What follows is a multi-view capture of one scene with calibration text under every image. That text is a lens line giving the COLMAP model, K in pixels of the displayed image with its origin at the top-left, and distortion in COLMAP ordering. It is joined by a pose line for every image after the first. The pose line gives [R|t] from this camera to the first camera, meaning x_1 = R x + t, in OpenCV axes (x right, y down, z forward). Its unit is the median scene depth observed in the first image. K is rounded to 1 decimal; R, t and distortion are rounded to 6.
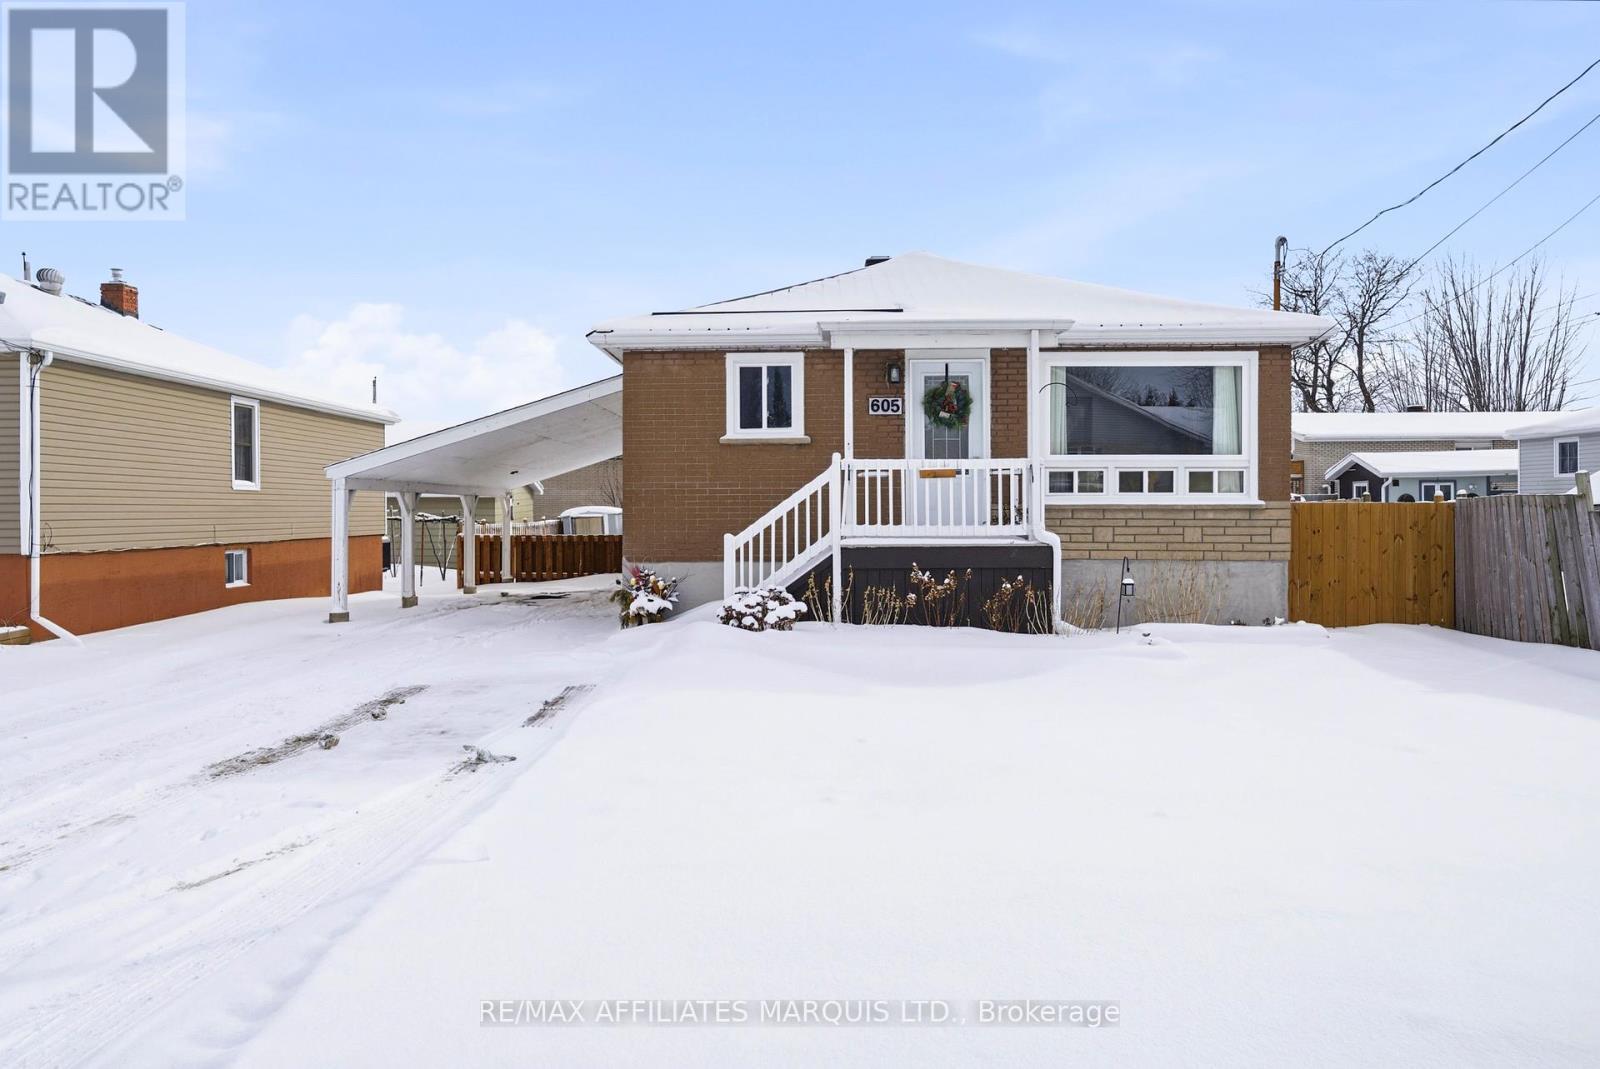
lens RADIAL K [[1070.3, 0, 799.6], [0, 1070.3, 488.9], [0, 0, 1]] dist [0.003692, 0.000817]
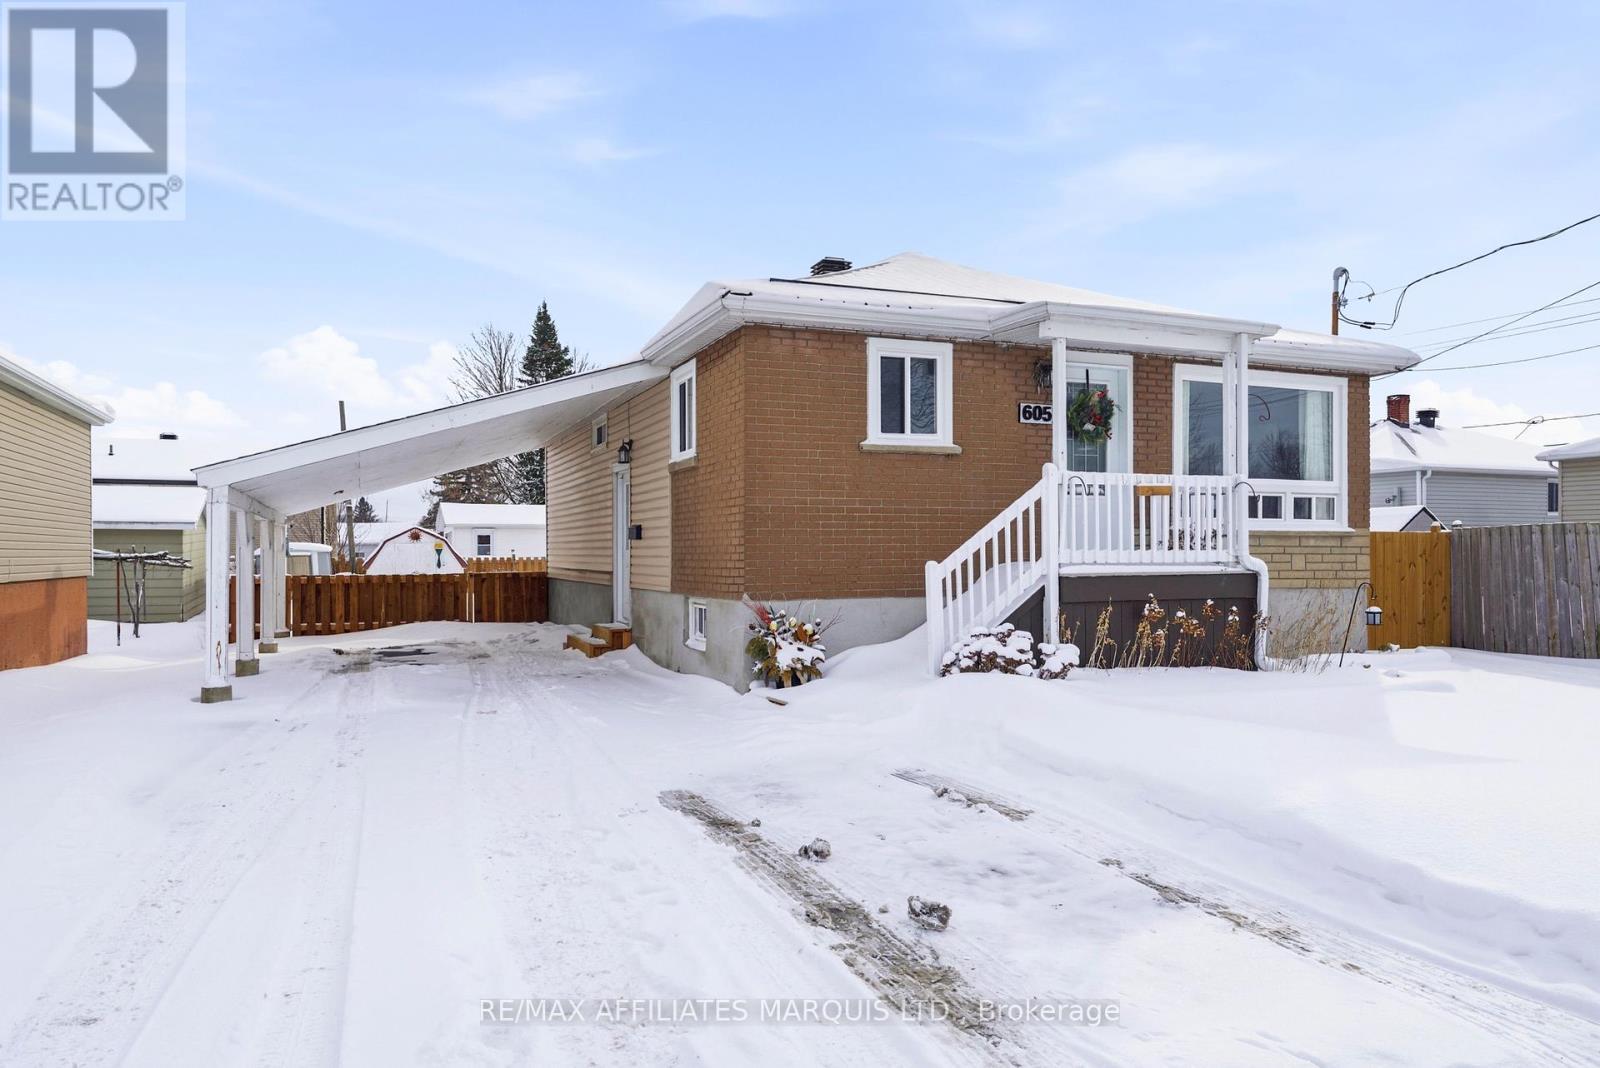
lens RADIAL K [[1060.4, 0, 800.0], [0, 1060.4, 534.0], [0, 0, 1]] dist [0.000973, -0.000143]
pose [[0.919558, 0.007613, 0.392880, -0.427173], [-0.007647, 0.999970, -0.001477, 0.022035], [-0.392879, -0.001646, 0.919589, 0.290901]]
